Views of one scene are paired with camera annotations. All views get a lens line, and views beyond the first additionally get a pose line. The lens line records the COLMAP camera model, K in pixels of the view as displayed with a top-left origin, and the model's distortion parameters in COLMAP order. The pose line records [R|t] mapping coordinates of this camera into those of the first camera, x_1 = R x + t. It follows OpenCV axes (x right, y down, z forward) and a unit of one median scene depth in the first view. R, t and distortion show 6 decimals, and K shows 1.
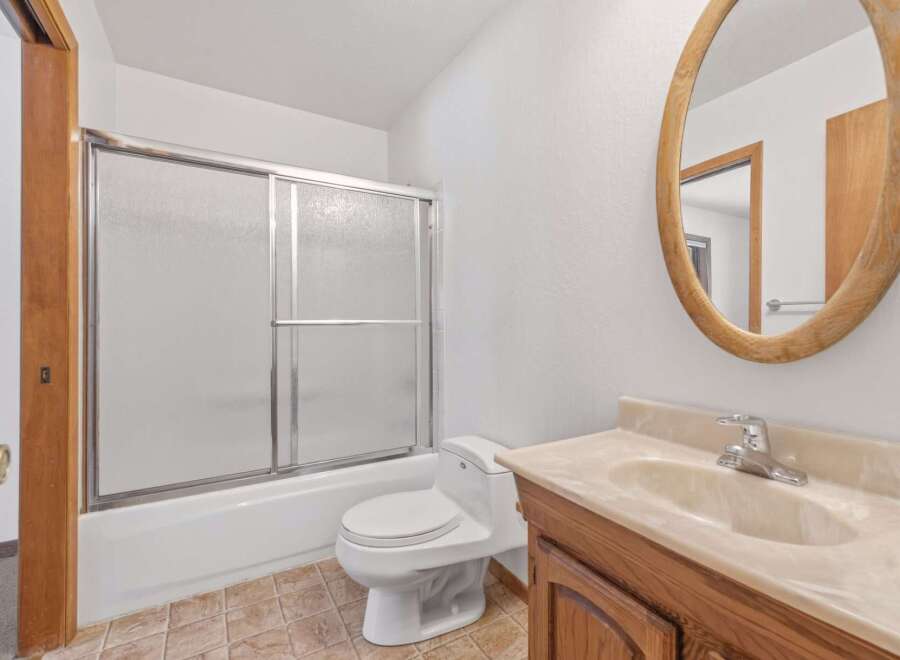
lens RADIAL K [[389.4, 0, 452.6], [0, 389.4, 329.2], [0, 0, 1]] dist [0.002782, -0.000185]
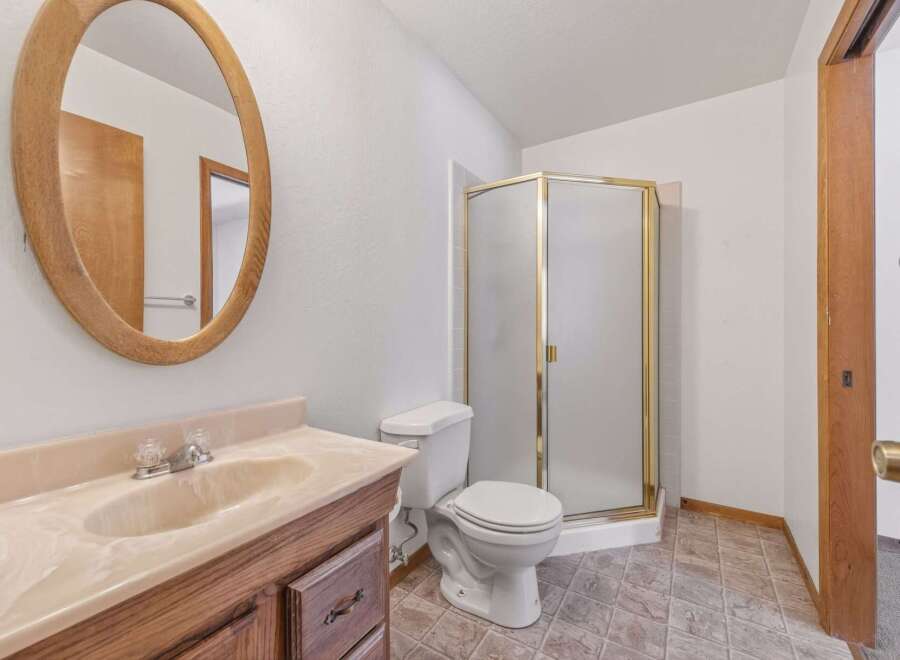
lens RADIAL K [[389.4, 0, 452.6], [0, 389.4, 329.2], [0, 0, 1]] dist [0.002782, -0.000185]
pose [[-0.438327, -0.010942, 0.898749, -1.177569], [0.001466, 0.999916, 0.012889, -0.014861], [-0.898814, 0.006967, -0.438275, 1.847433]]
